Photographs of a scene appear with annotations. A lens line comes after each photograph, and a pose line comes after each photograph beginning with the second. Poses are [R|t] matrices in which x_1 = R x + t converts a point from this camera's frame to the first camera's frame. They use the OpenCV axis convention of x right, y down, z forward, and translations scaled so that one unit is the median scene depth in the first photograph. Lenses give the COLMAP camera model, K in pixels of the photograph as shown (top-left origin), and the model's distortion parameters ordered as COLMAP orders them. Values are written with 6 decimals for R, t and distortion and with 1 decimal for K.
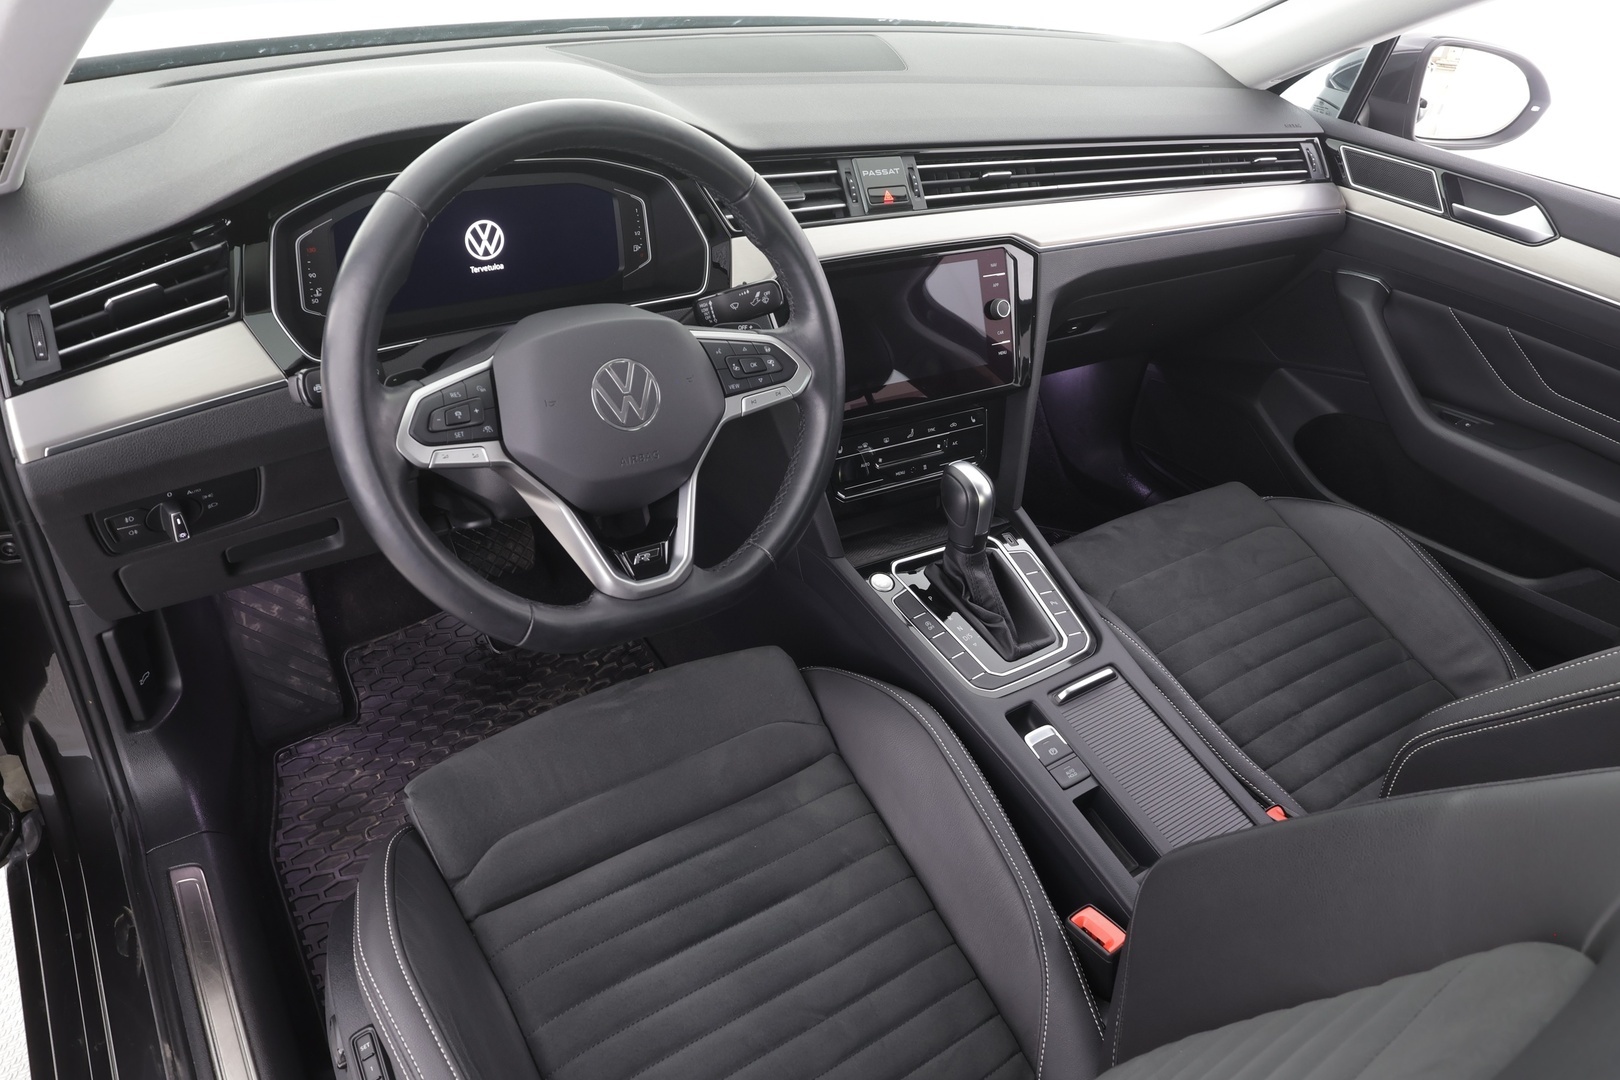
lens RADIAL K [[1093.7, 0, 812.2], [0, 1093.7, 545.0], [0, 0, 1]] dist [0.006671, -0.005429]
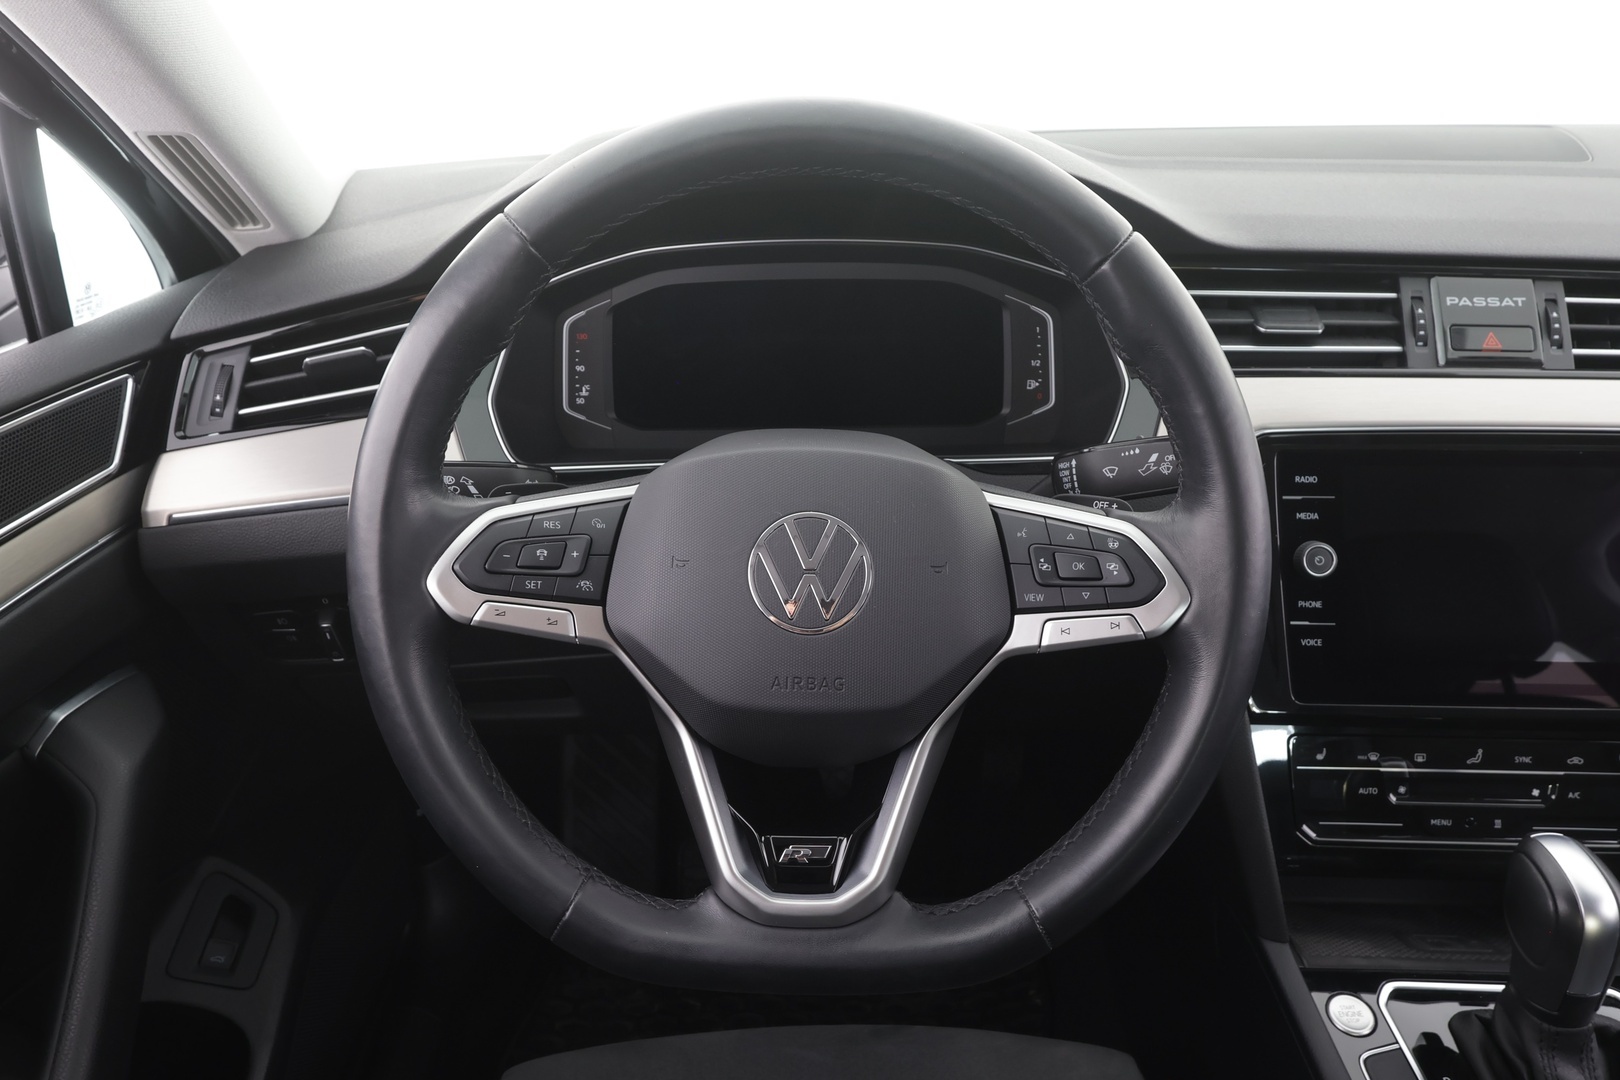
lens RADIAL K [[1093.7, 0, 822.1], [0, 1093.7, 549.7], [0, 0, 1]] dist [0.006671, -0.005429]
pose [[0.827899, 0.153268, -0.539530, 0.112095], [-0.250301, 0.961801, -0.110857, -0.065594], [0.501930, 0.226823, 0.834636, 0.391748]]
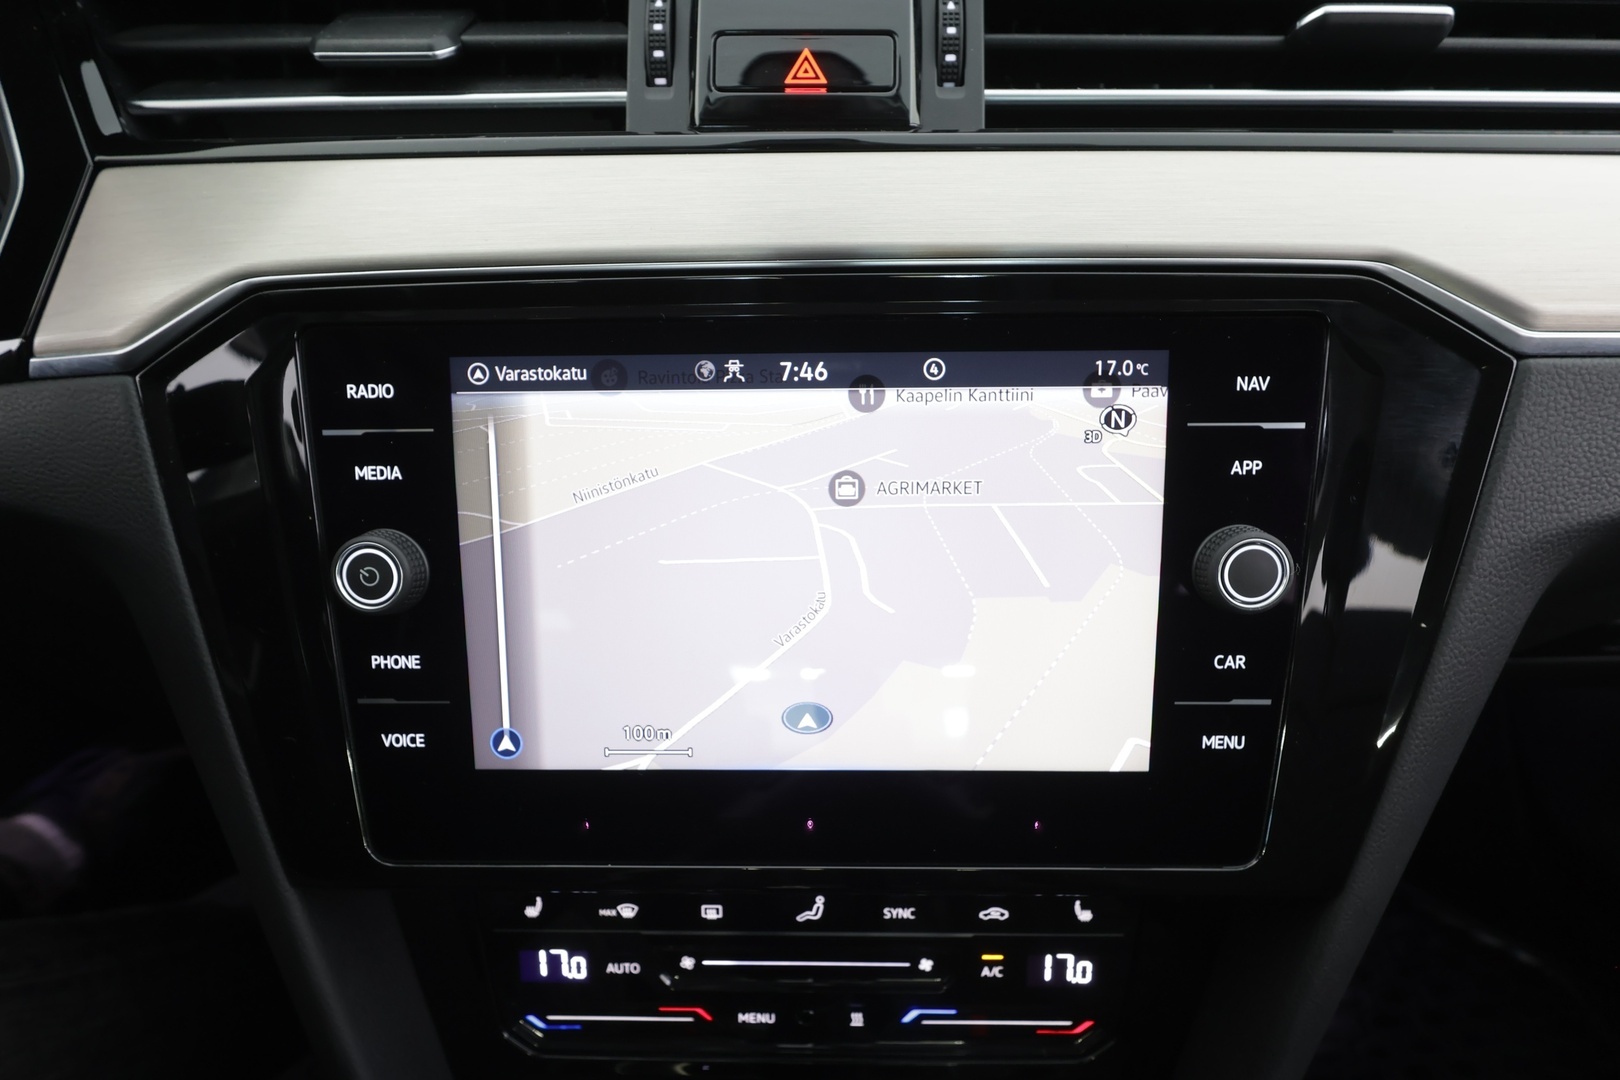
lens RADIAL K [[810.5, 0, 808.4], [0, 810.5, 540.9], [0, 0, 1]] dist [0.001785, 0.003616]
pose [[0.841468, 0.210871, -0.497459, 0.199968], [-0.231116, 0.972691, 0.021381, -0.228580], [0.488382, 0.096979, 0.867224, 0.899106]]
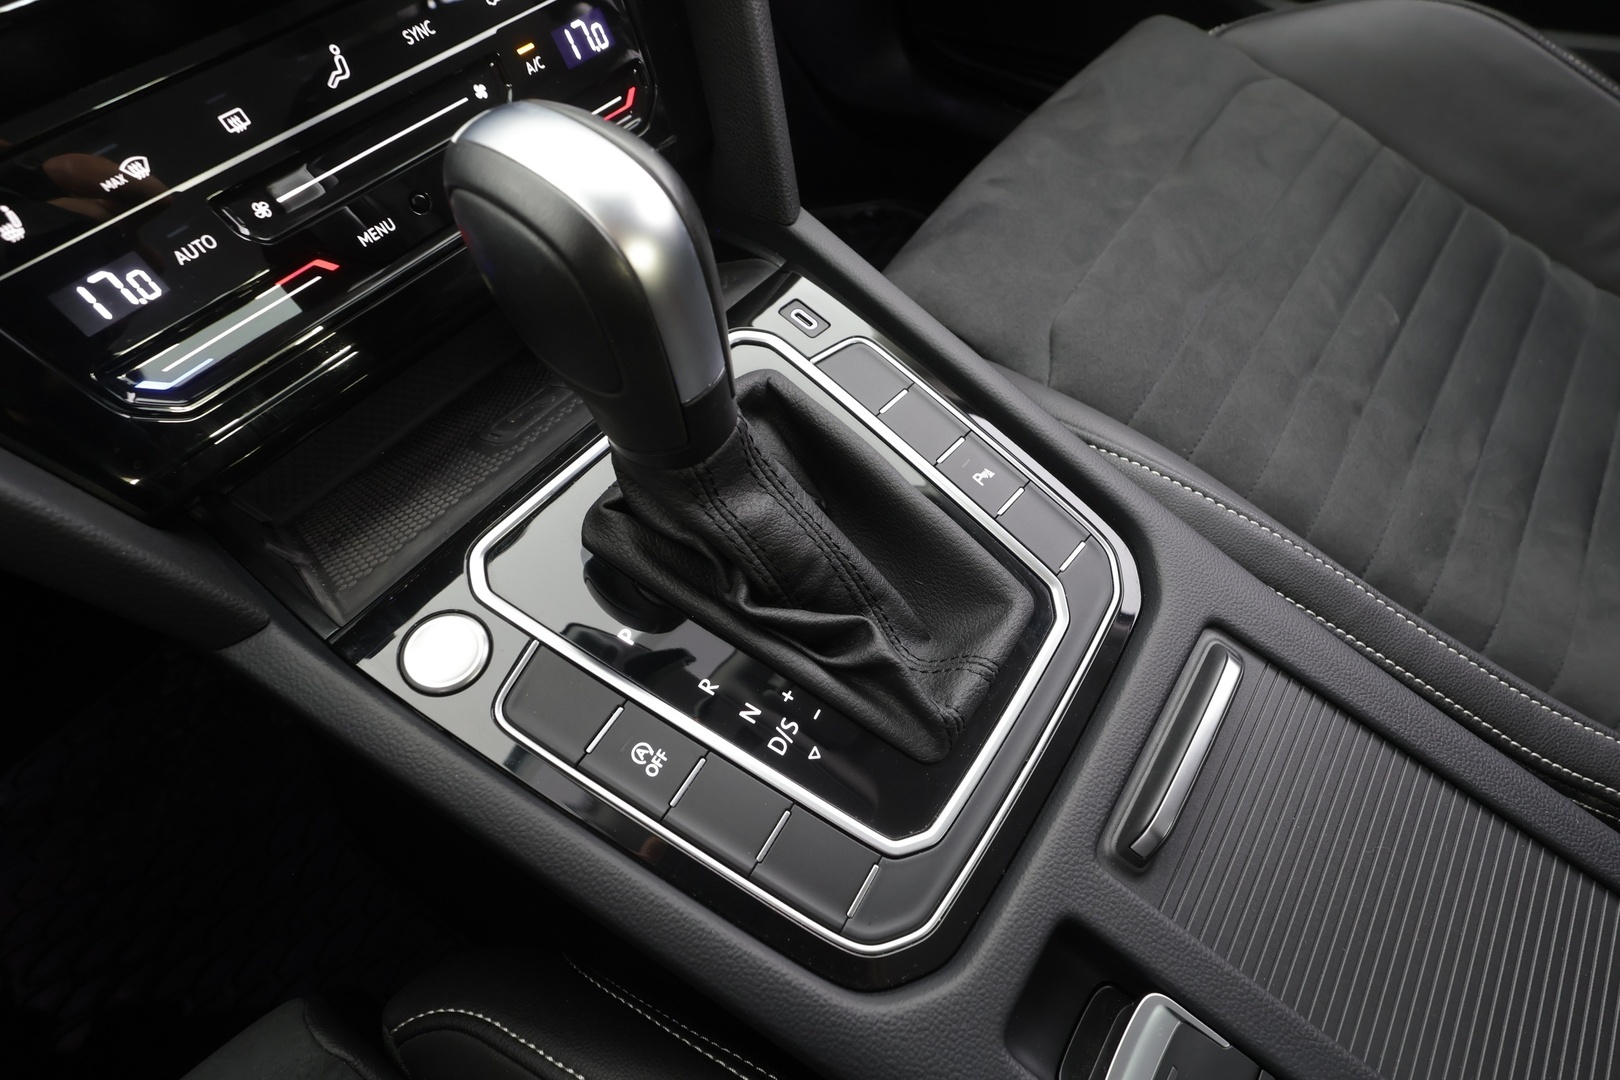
lens RADIAL K [[810.5, 0, 824.3], [0, 810.5, 547.4], [0, 0, 1]] dist [0.001785, 0.003616]
pose [[0.927806, -0.360880, 0.094555, 0.157068], [0.301070, 0.873984, 0.381456, -0.044266], [-0.220300, -0.325449, 0.919538, 0.848575]]
